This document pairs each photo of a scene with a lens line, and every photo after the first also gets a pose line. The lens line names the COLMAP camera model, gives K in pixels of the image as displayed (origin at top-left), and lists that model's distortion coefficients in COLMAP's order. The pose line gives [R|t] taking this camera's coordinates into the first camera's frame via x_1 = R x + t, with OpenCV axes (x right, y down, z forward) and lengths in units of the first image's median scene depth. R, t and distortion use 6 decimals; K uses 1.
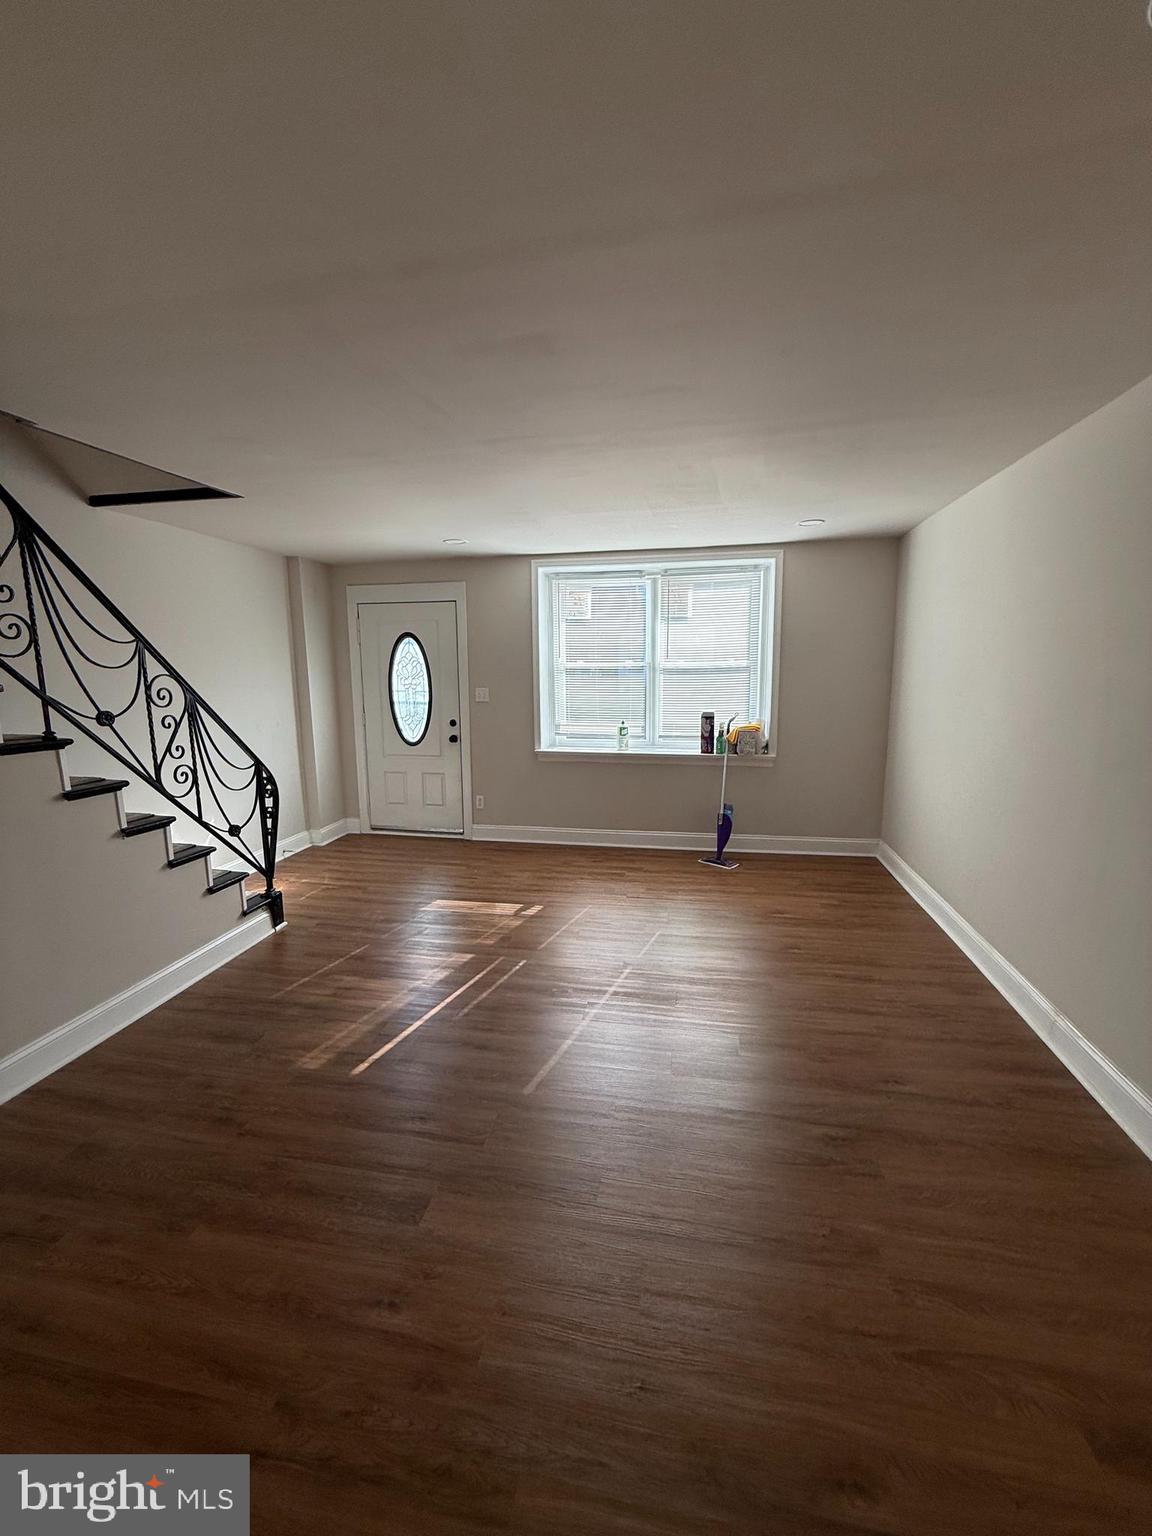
lens RADIAL K [[613.7, 0, 576.1], [0, 613.7, 771.4], [0, 0, 1]] dist [-0.002719, 0.000636]
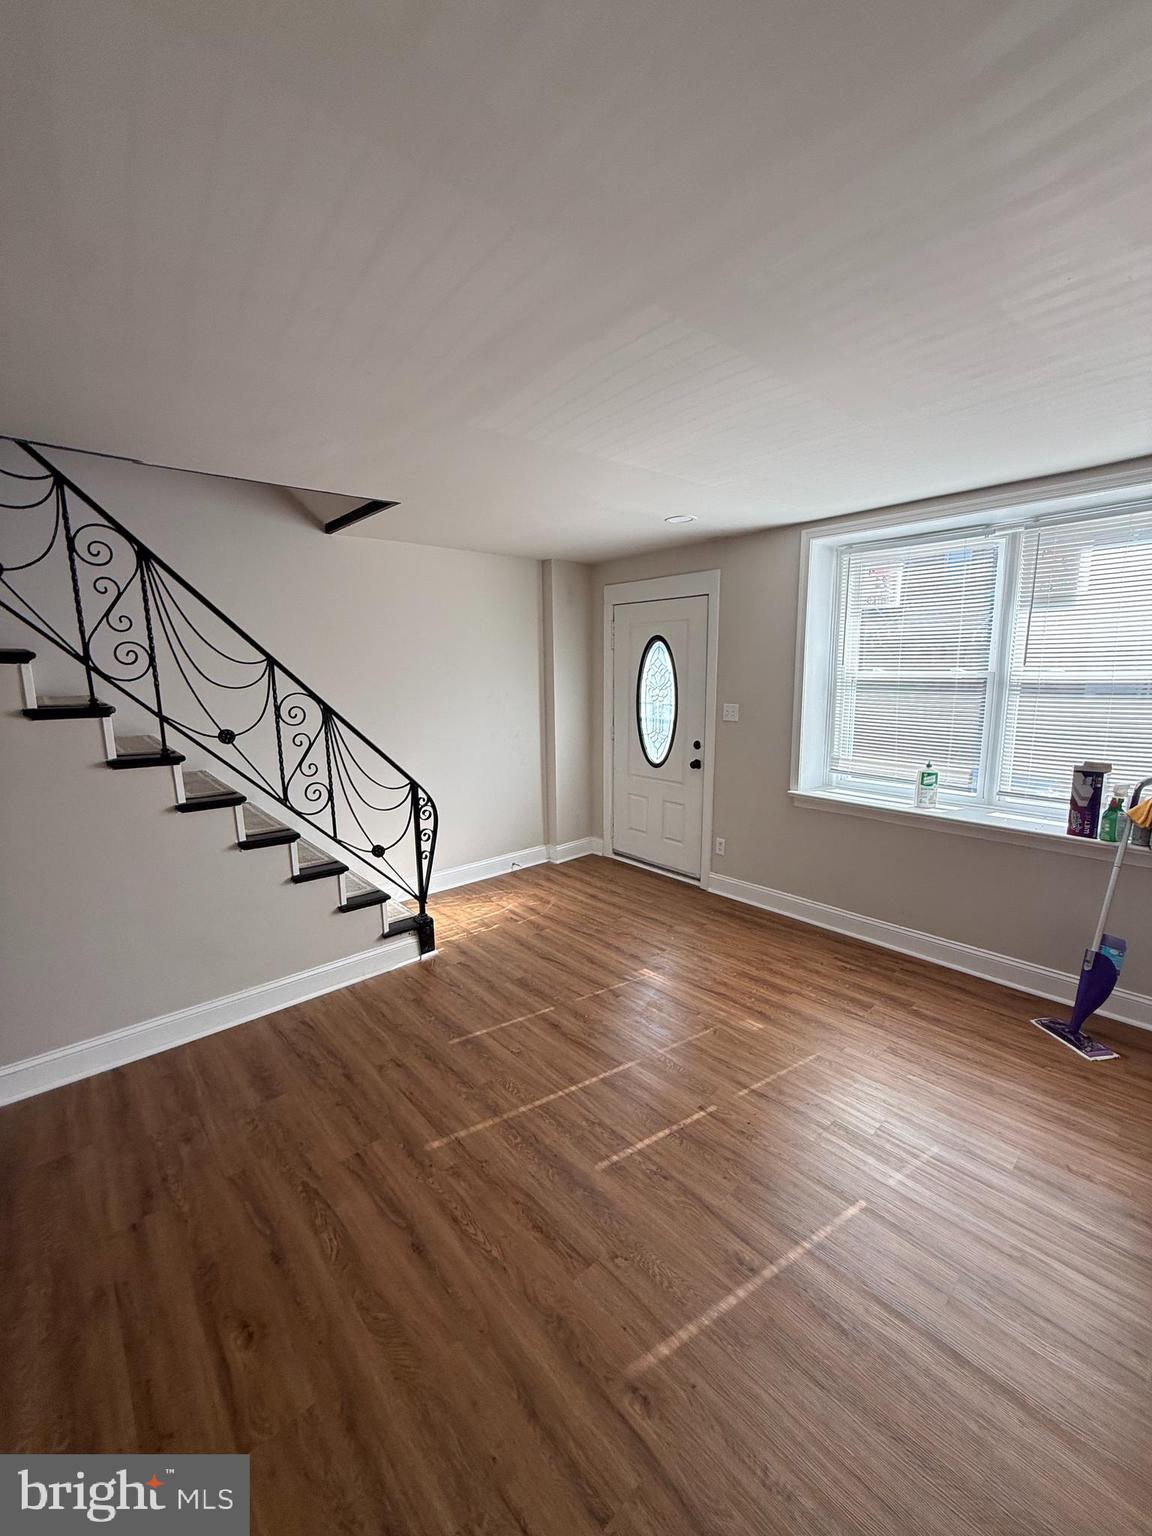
lens RADIAL K [[613.7, 0, 574.5], [0, 613.7, 771.1], [0, 0, 1]] dist [-0.002719, 0.000636]
pose [[0.793962, 0.100905, -0.599536, 0.178837], [-0.096663, 0.994538, 0.039376, -0.067004], [0.600234, 0.026690, 0.799379, 0.277038]]
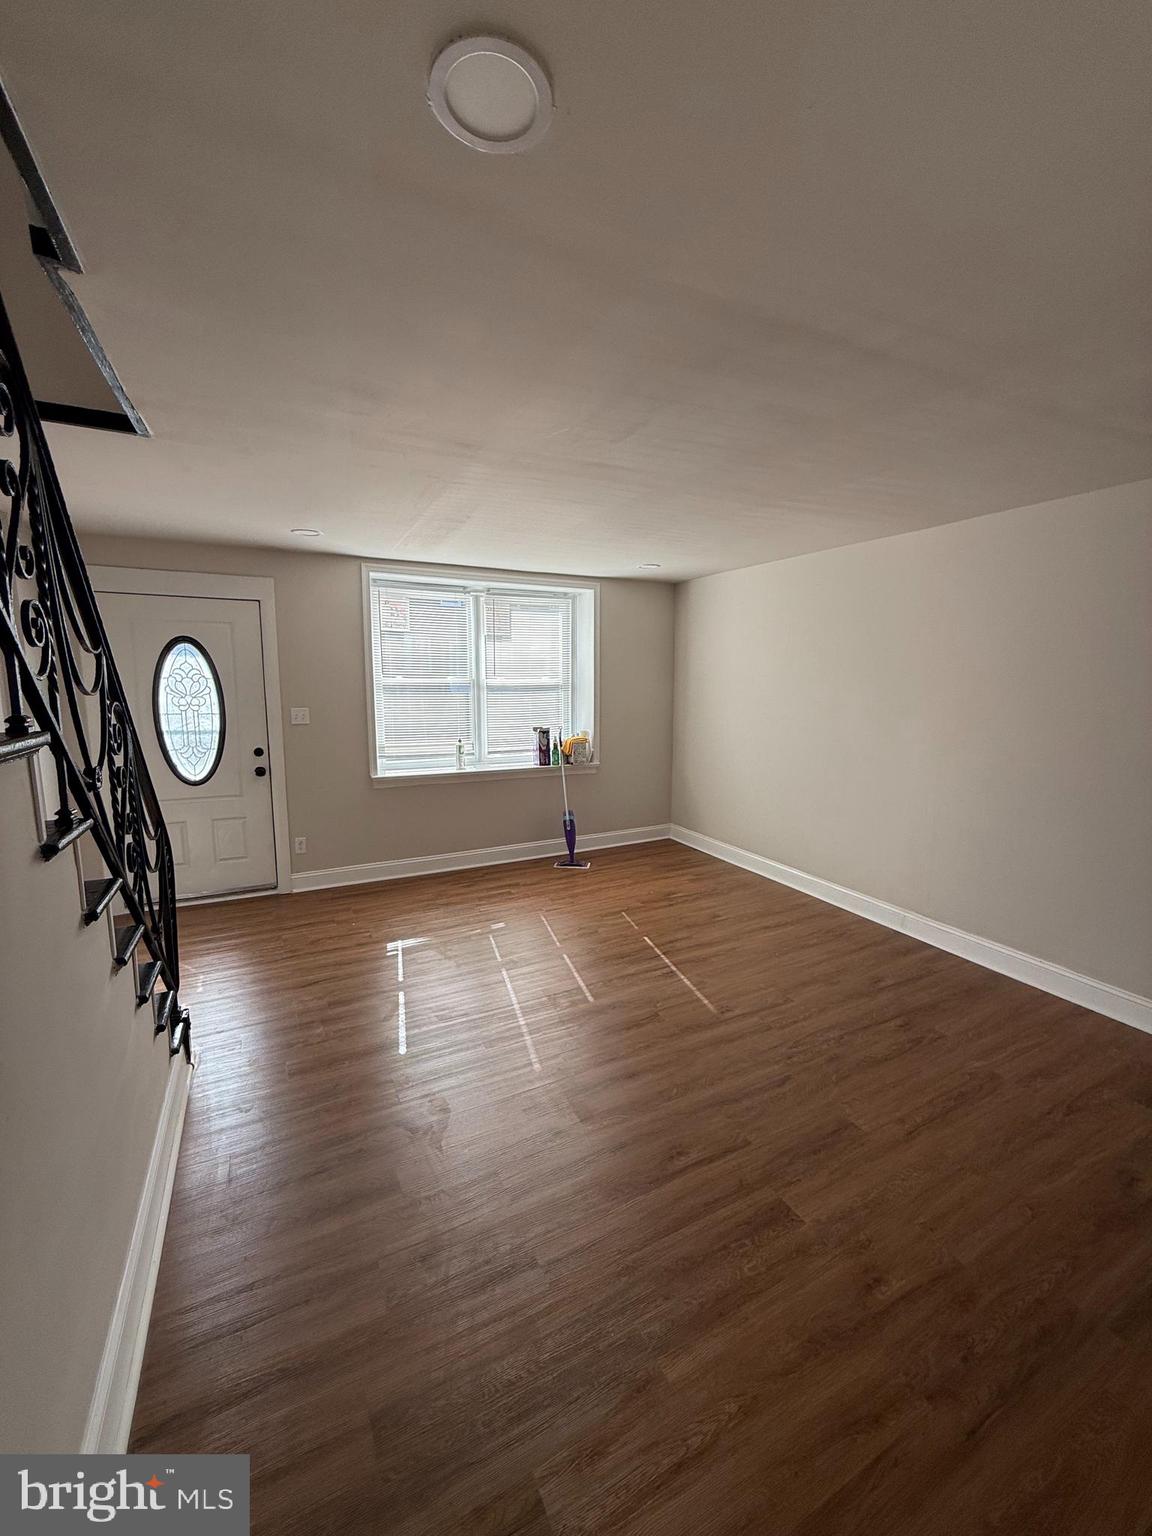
lens RADIAL K [[613.7, 0, 574.7], [0, 613.7, 769.4], [0, 0, 1]] dist [-0.002719, 0.000636]
pose [[0.786172, -0.080181, 0.612784, -0.405663], [0.091827, 0.995697, 0.012475, -0.031406], [-0.611148, 0.046462, 0.790152, 0.129685]]
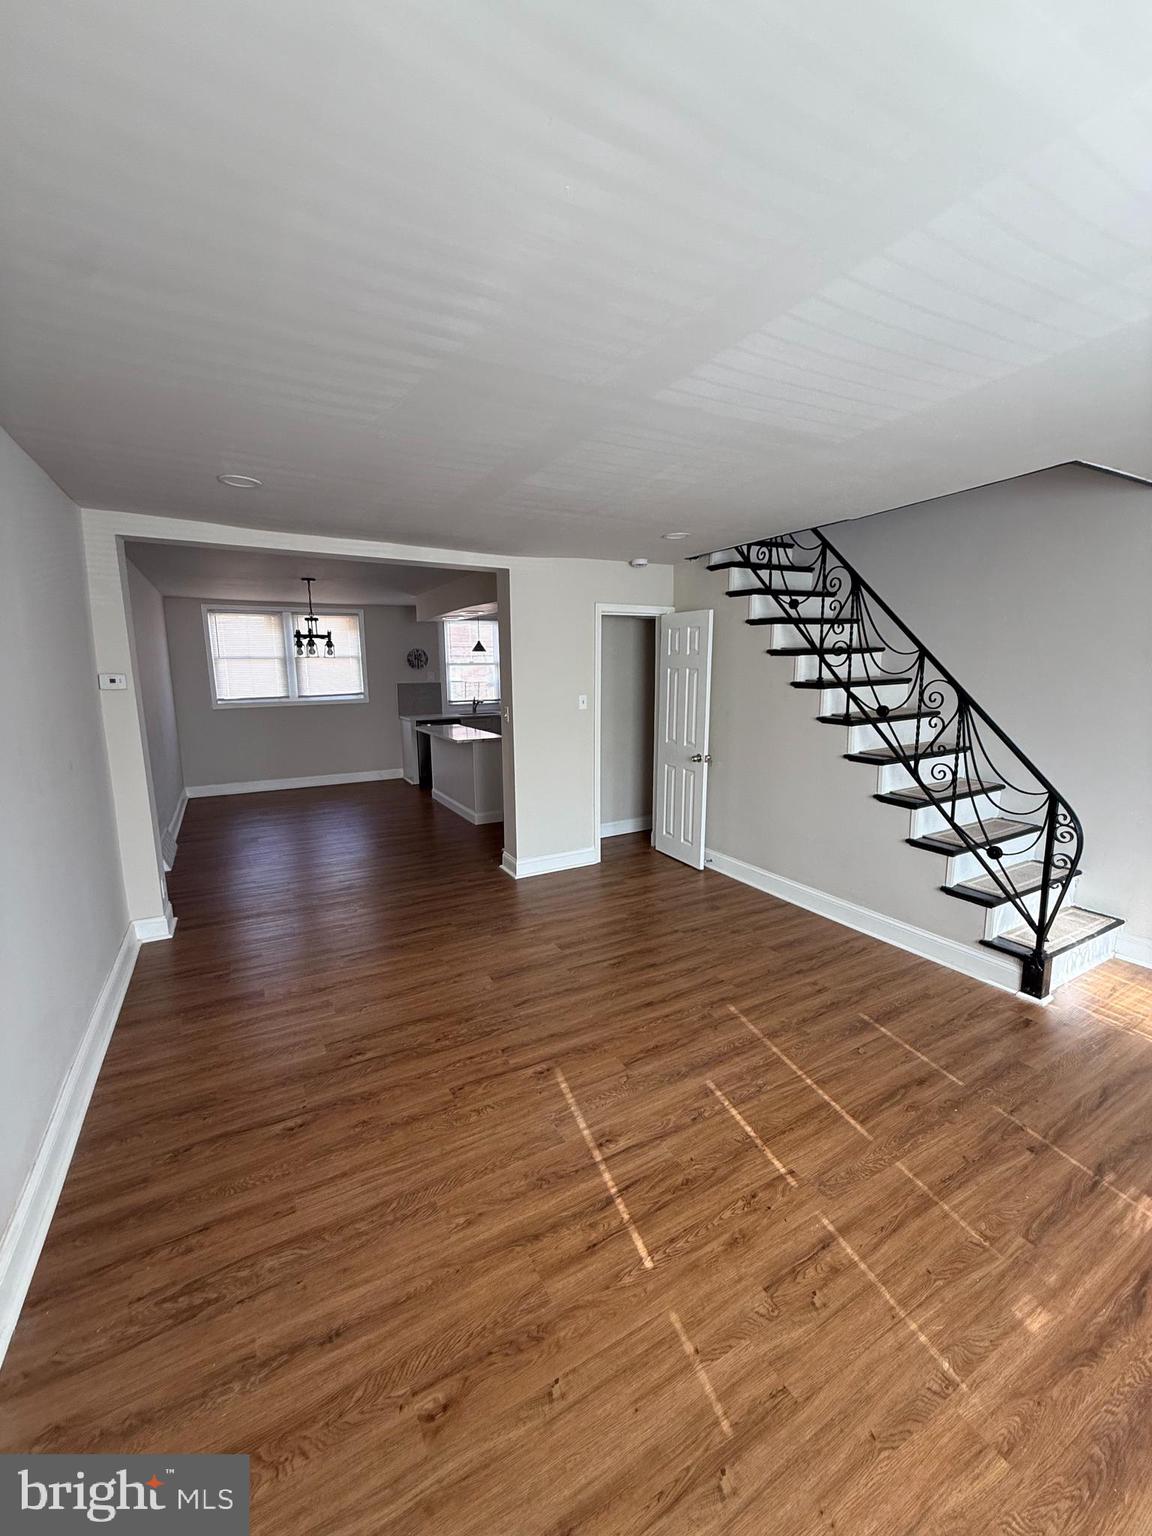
lens RADIAL K [[613.7, 0, 566.9], [0, 613.7, 762.4], [0, 0, 1]] dist [-0.002719, 0.000636]
pose [[-0.770106, 0.115982, -0.627284, 0.335294], [-0.089479, 0.953972, 0.286237, -0.160653], [0.631610, 0.276562, -0.724281, 0.834649]]
